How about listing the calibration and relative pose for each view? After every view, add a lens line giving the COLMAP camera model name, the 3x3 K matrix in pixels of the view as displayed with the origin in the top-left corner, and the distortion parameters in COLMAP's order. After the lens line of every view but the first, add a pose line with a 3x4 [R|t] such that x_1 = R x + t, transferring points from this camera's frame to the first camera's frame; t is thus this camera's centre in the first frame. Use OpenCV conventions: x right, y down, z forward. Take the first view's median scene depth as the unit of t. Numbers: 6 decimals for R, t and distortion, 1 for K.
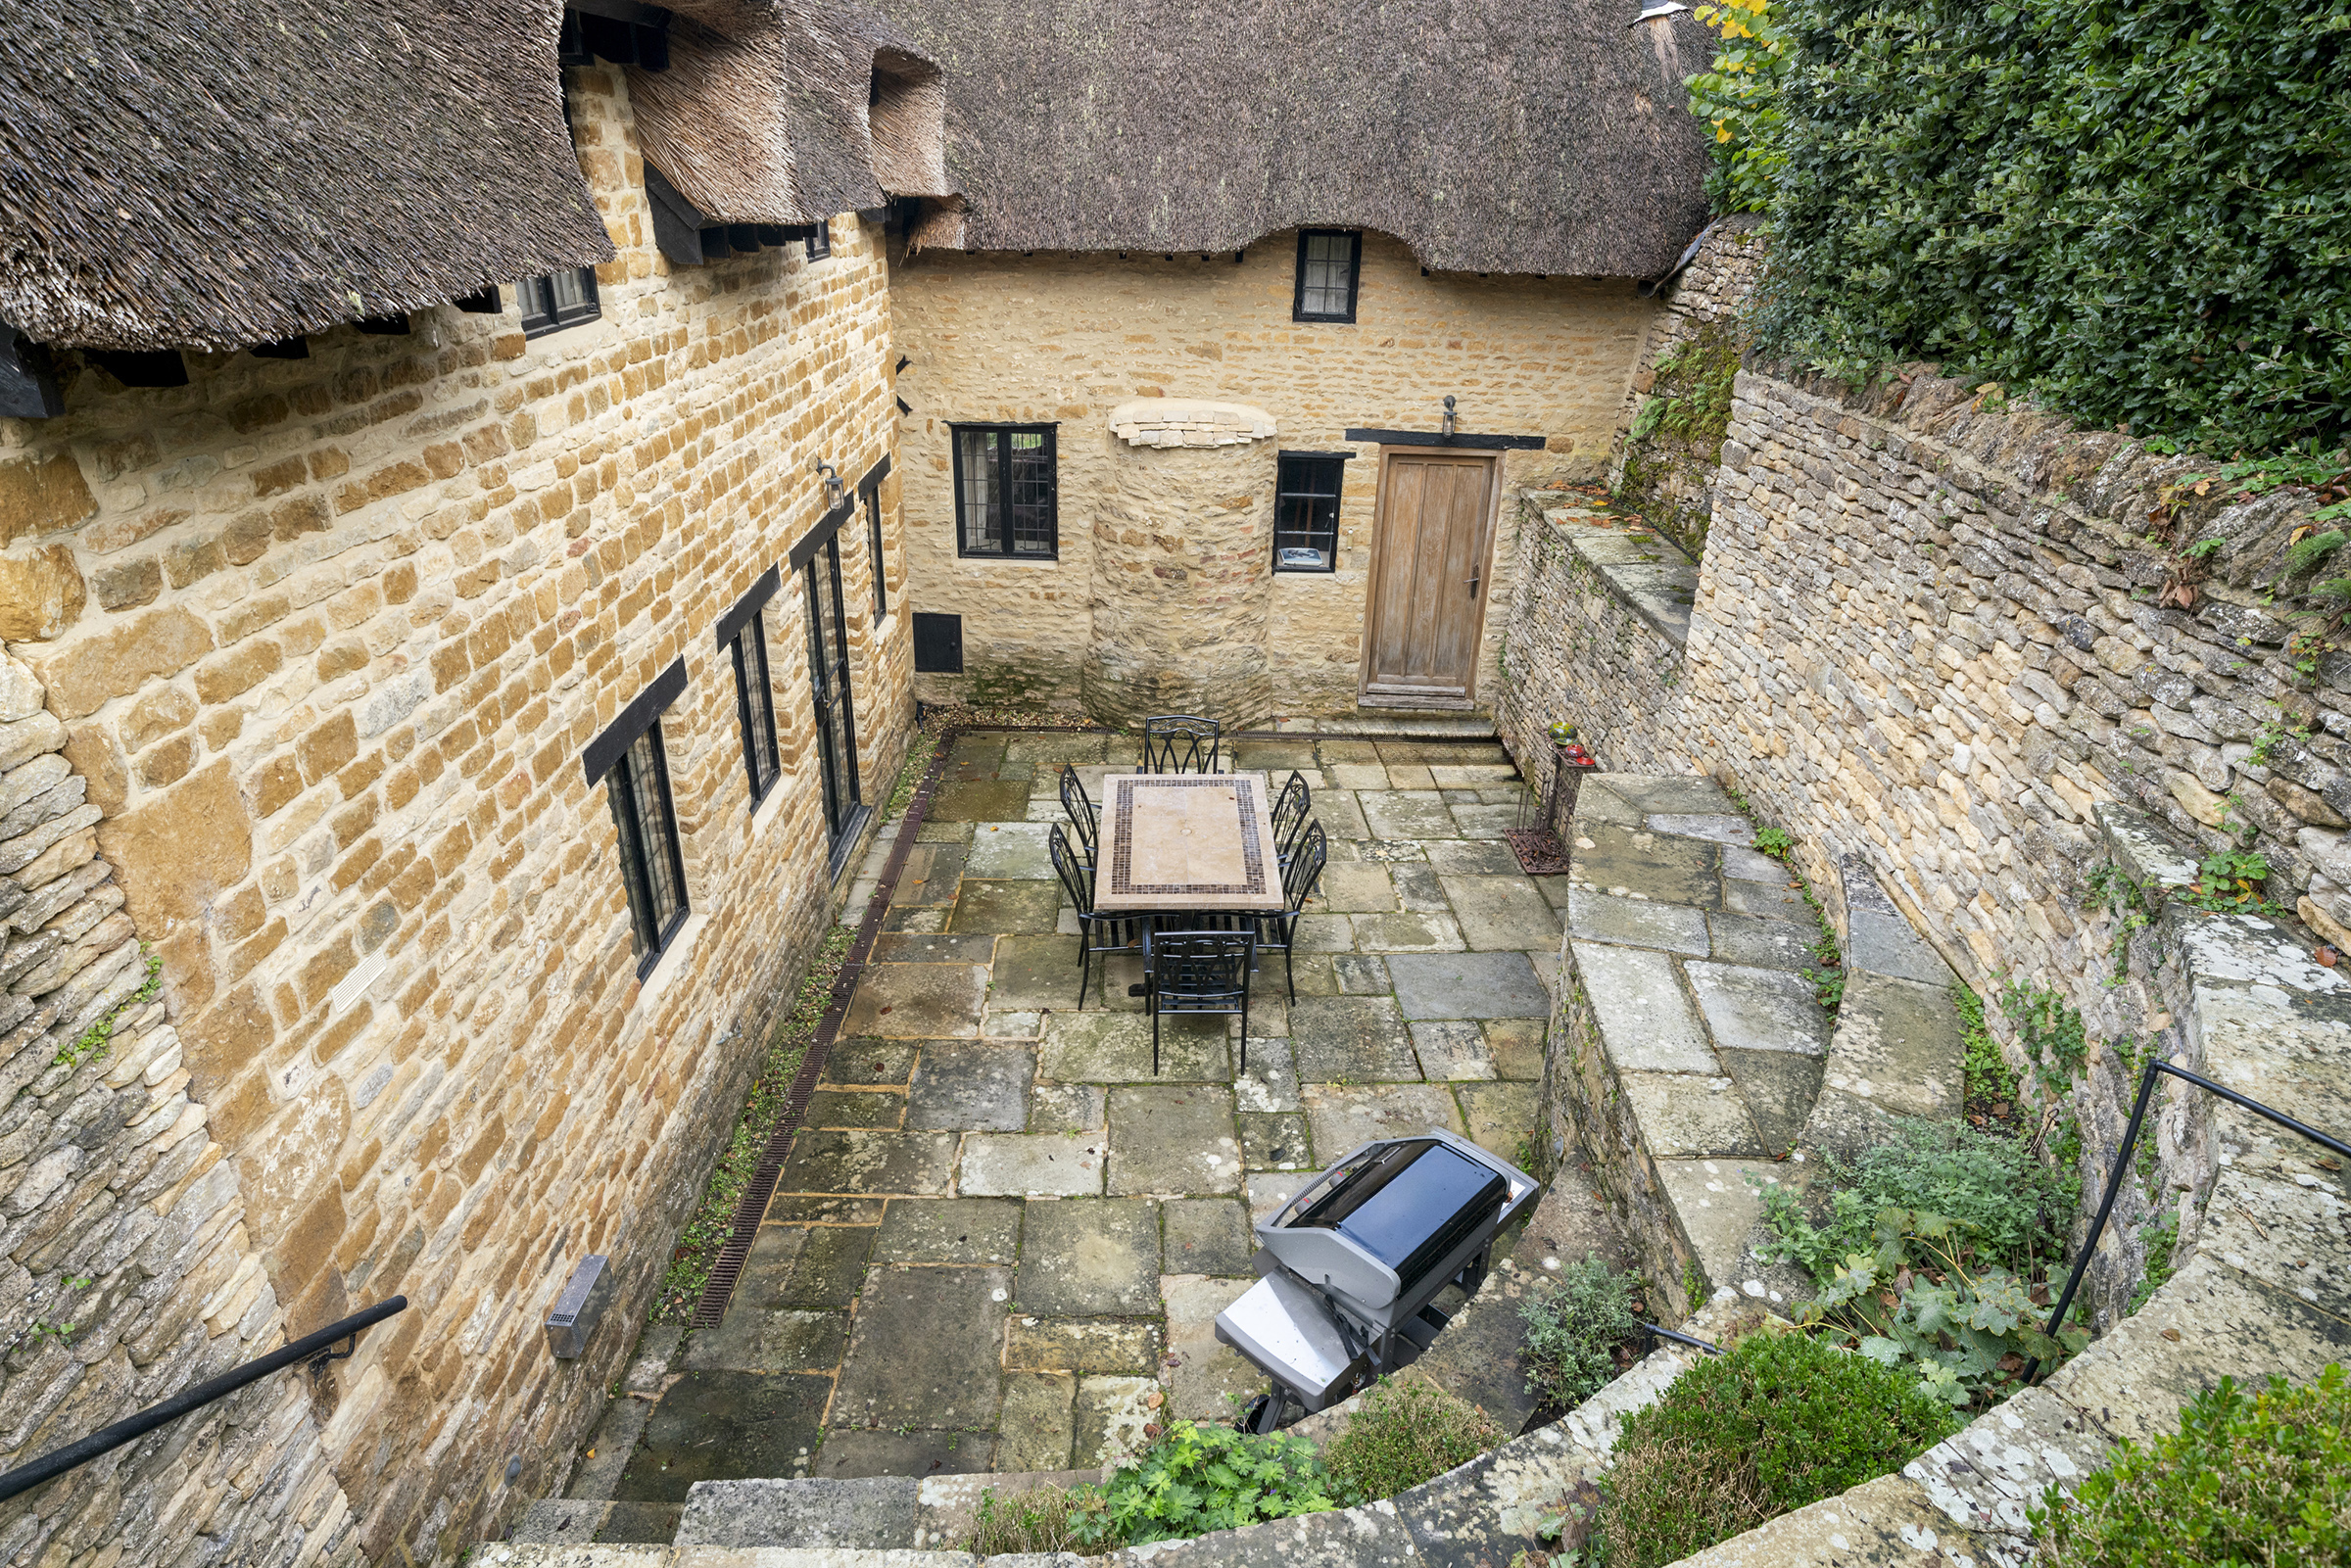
lens RADIAL K [[1309.1, 0, 1174.2], [0, 1309.1, 782.0], [0, 0, 1]] dist [0.001863, 0.000991]
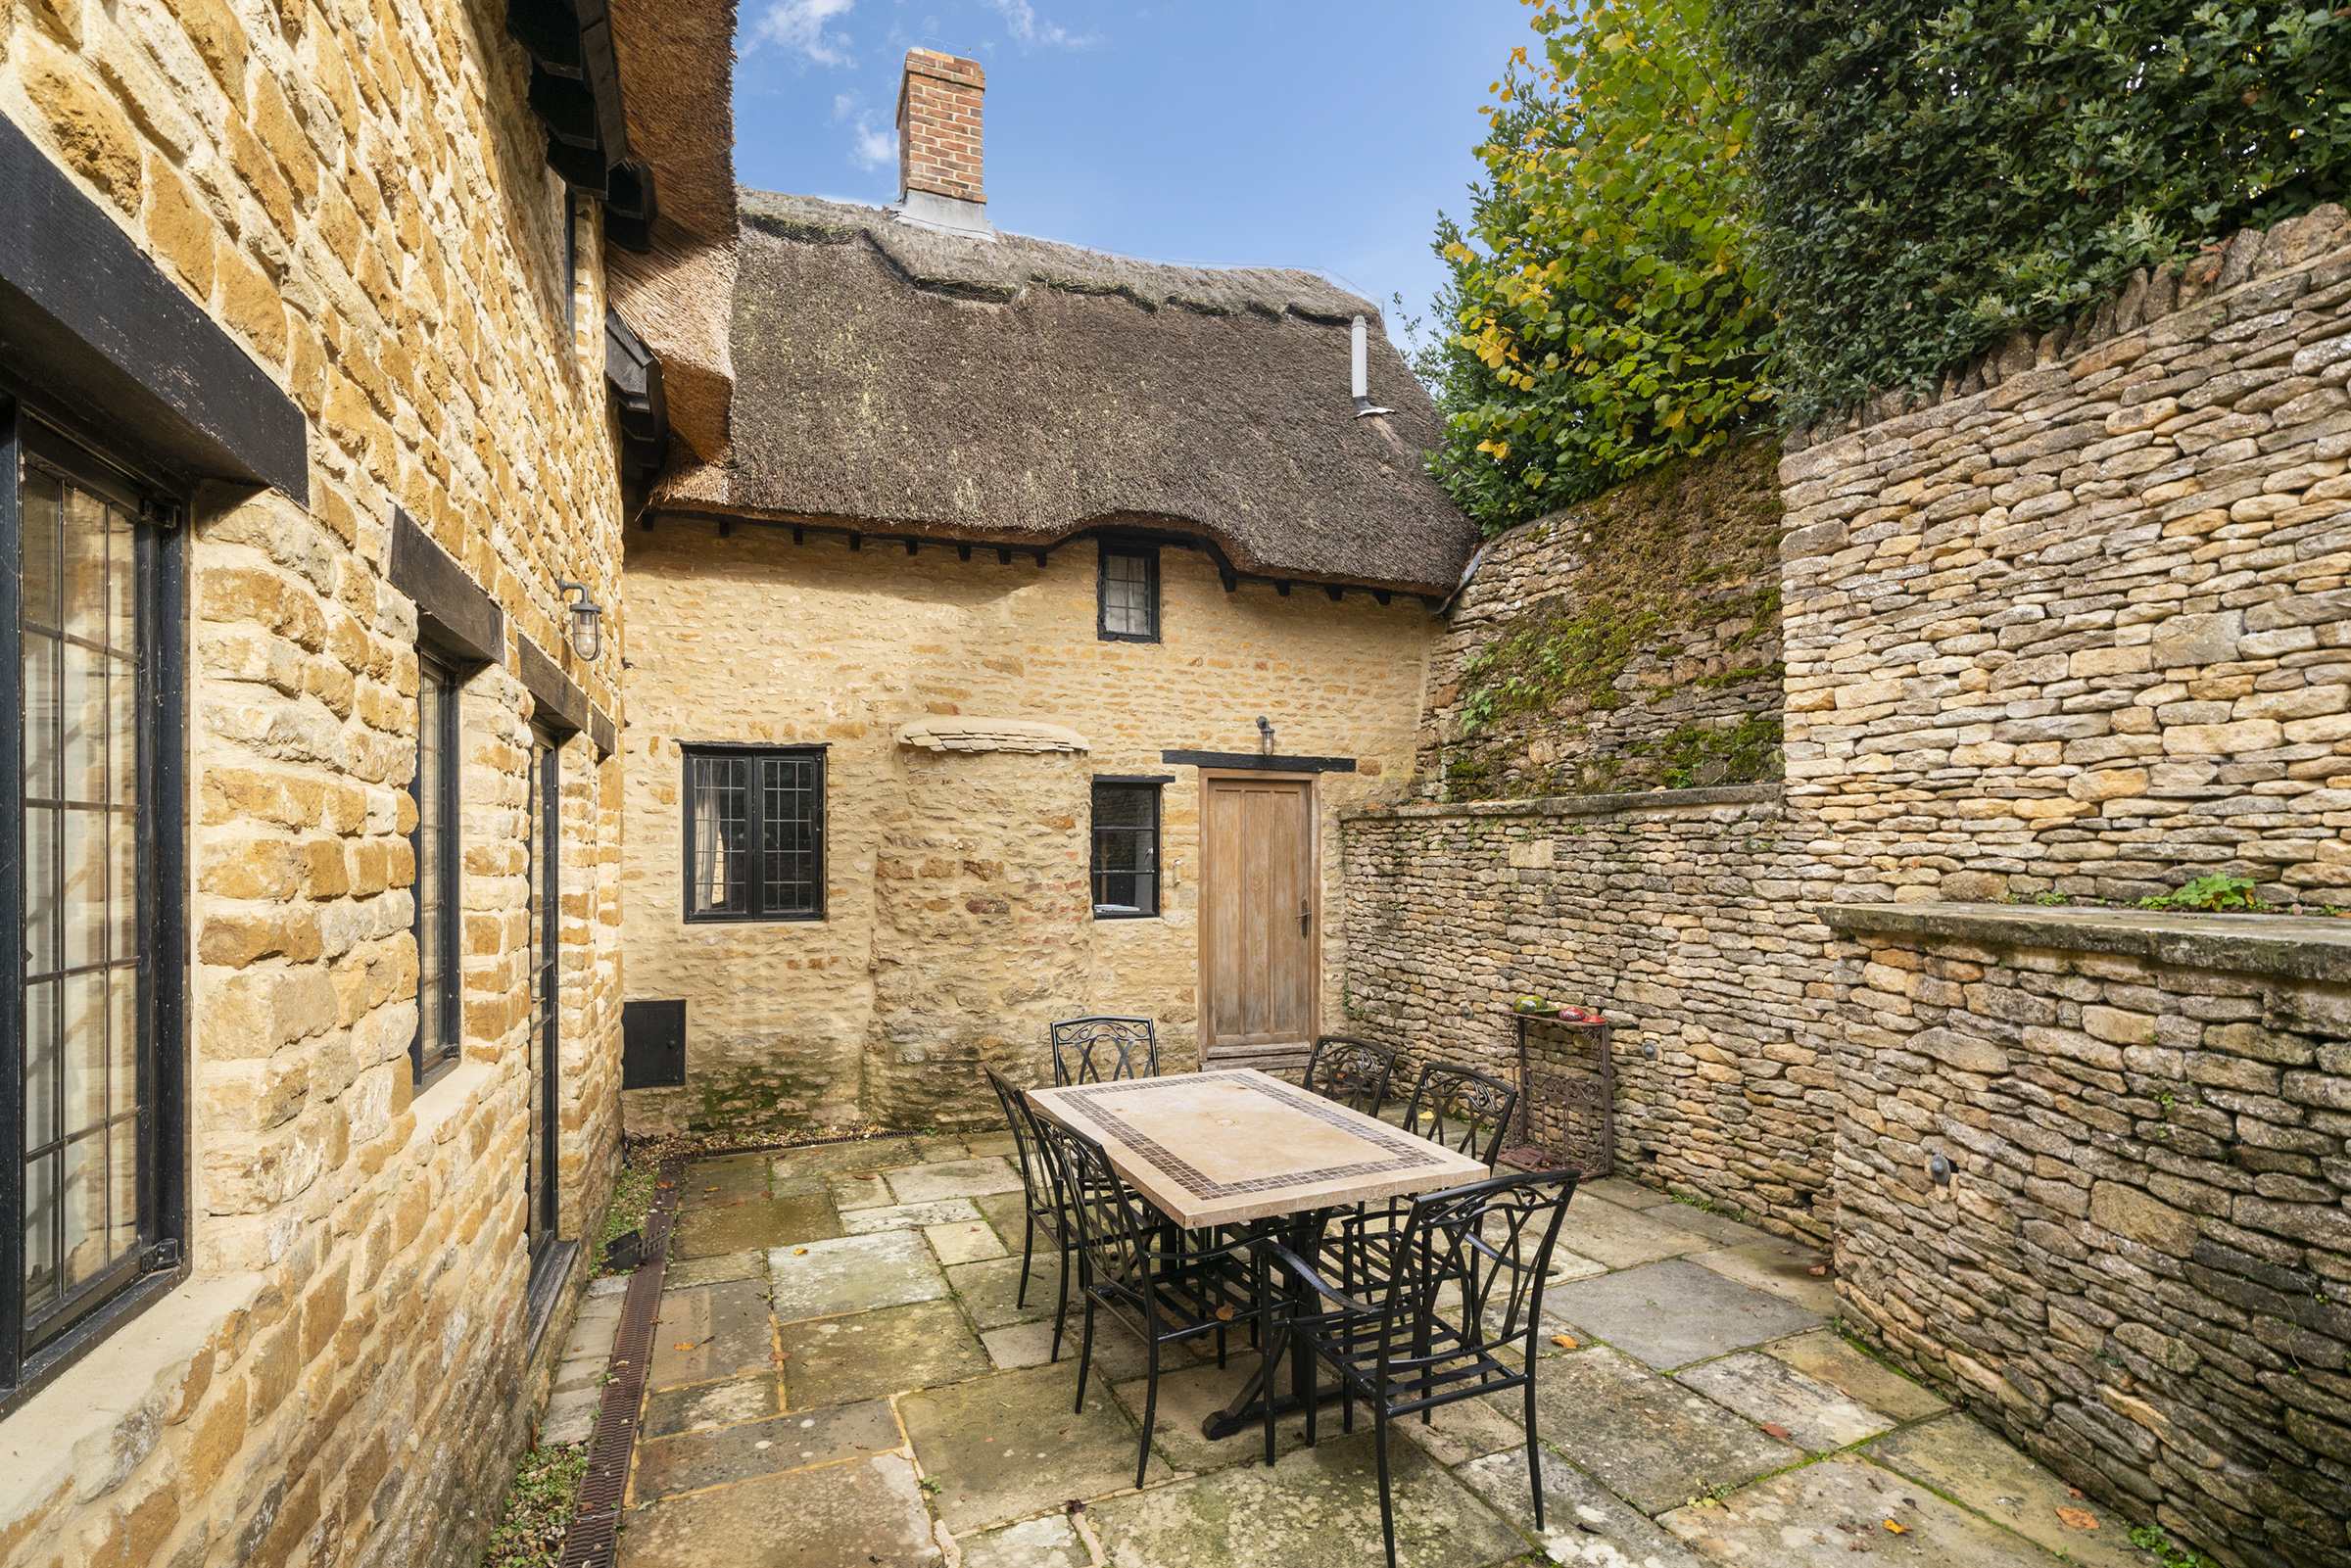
lens RADIAL K [[1083.8, 0, 1163.7], [0, 1083.8, 846.8], [0, 0, 1]] dist [0.003773, 0.000179]
pose [[0.928254, -0.022911, 0.371241, -0.163692], [0.178986, 0.902454, -0.391843, 0.093779], [-0.326050, 0.430177, 0.841807, 0.438265]]
